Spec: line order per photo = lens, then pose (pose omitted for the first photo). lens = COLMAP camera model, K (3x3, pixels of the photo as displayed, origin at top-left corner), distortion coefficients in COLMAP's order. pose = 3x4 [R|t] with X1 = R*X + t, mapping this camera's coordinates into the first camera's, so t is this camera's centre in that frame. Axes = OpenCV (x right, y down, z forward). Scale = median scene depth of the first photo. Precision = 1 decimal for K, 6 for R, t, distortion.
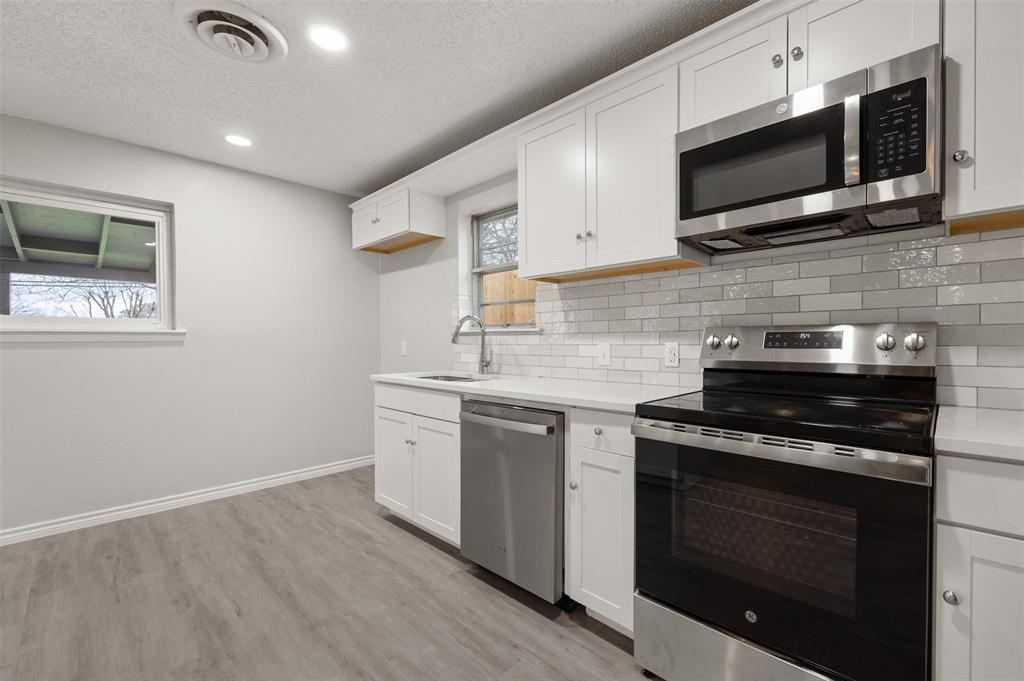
lens RADIAL K [[437.2, 0, 538.8], [0, 437.2, 344.0], [0, 0, 1]] dist [-0.000517, 0.000158]
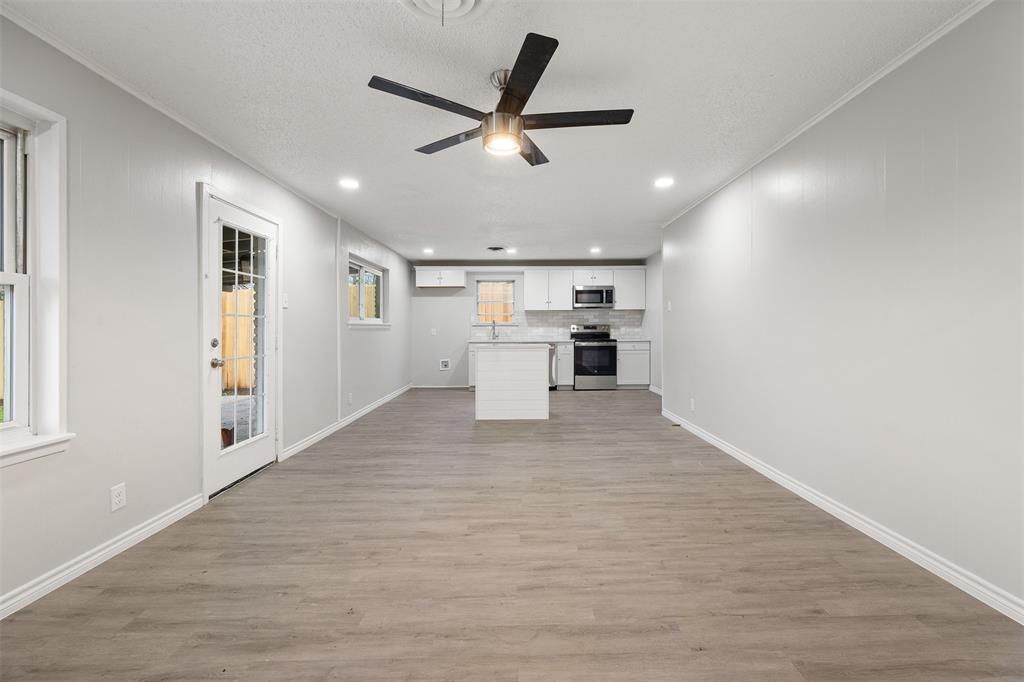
lens RADIAL K [[424.9, 0, 527.3], [0, 424.9, 322.8], [0, 0, 1]] dist [-0.002663, -0.000144]
pose [[0.711383, 0.007904, 0.702761, -2.805838], [0.008348, 0.999771, -0.019695, 0.020443], [-0.702755, 0.019877, 0.711154, -1.657256]]
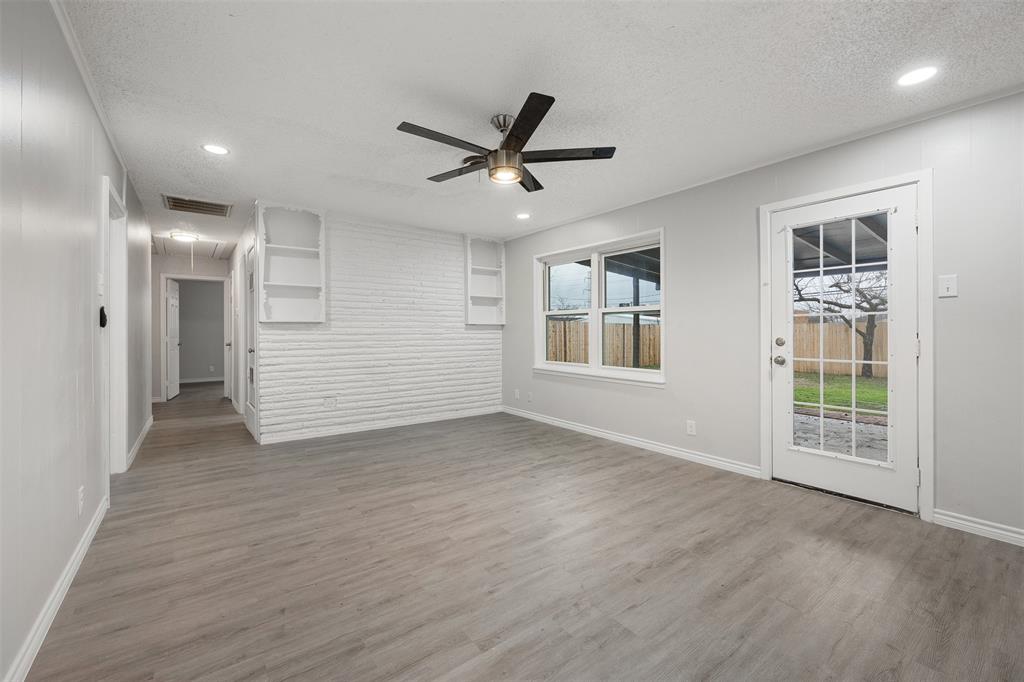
lens RADIAL K [[419.4, 0, 509.5], [0, 419.4, 332.8], [0, 0, 1]] dist [-0.000803, -0.000084]
pose [[-0.169435, 0.008554, -0.985504, -0.847069], [-0.002299, 0.999956, 0.009075, 0.006391], [0.985539, 0.003804, -0.169408, -0.611549]]
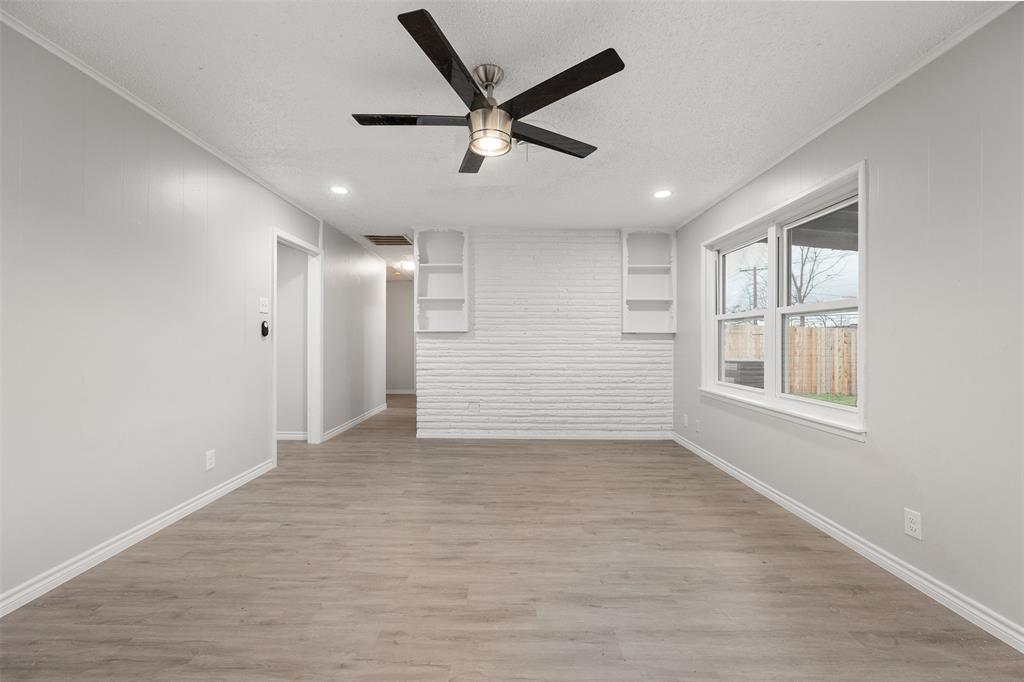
lens RADIAL K [[410.9, 0, 512.0], [0, 410.9, 341.0], [0, 0, 1]] dist [-0.001867, -0.000142]
pose [[-0.723905, 0.001557, -0.689898, -1.453618], [-0.003981, 0.999971, 0.006434, 0.009974], [0.689888, 0.007404, -0.723878, -0.093826]]
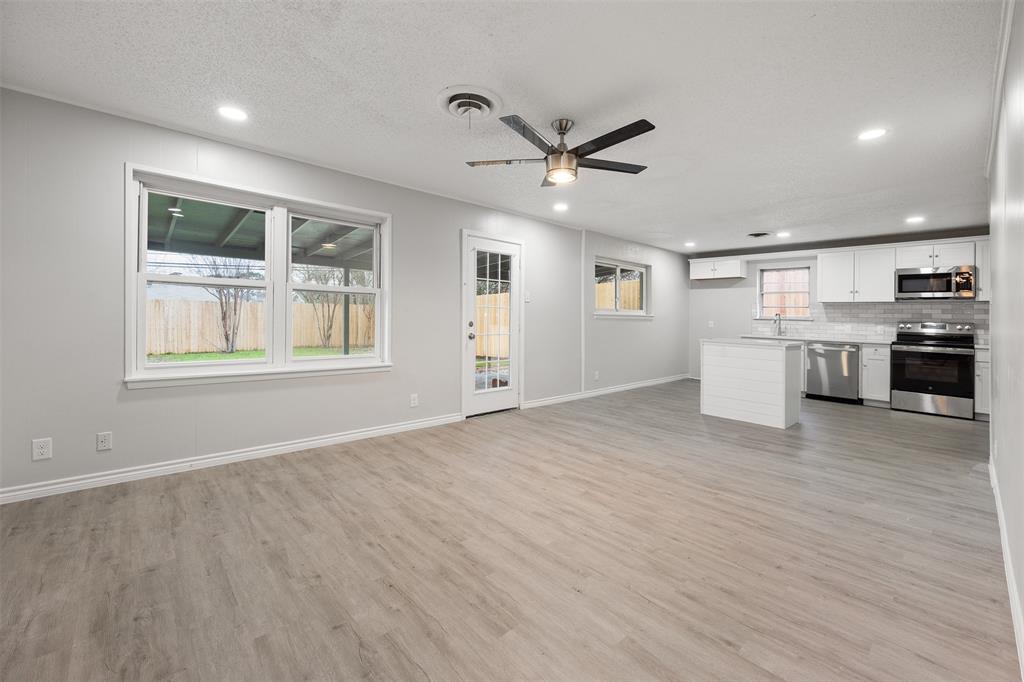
lens RADIAL K [[425.2, 0, 517.7], [0, 425.2, 310.0], [0, 0, 1]] dist [-0.001847, 0.000100]
pose [[0.997839, 0.025645, -0.060493, -2.155927], [-0.026937, 0.999424, -0.020650, 0.015391], [0.059929, 0.022235, 0.997955, -2.233310]]
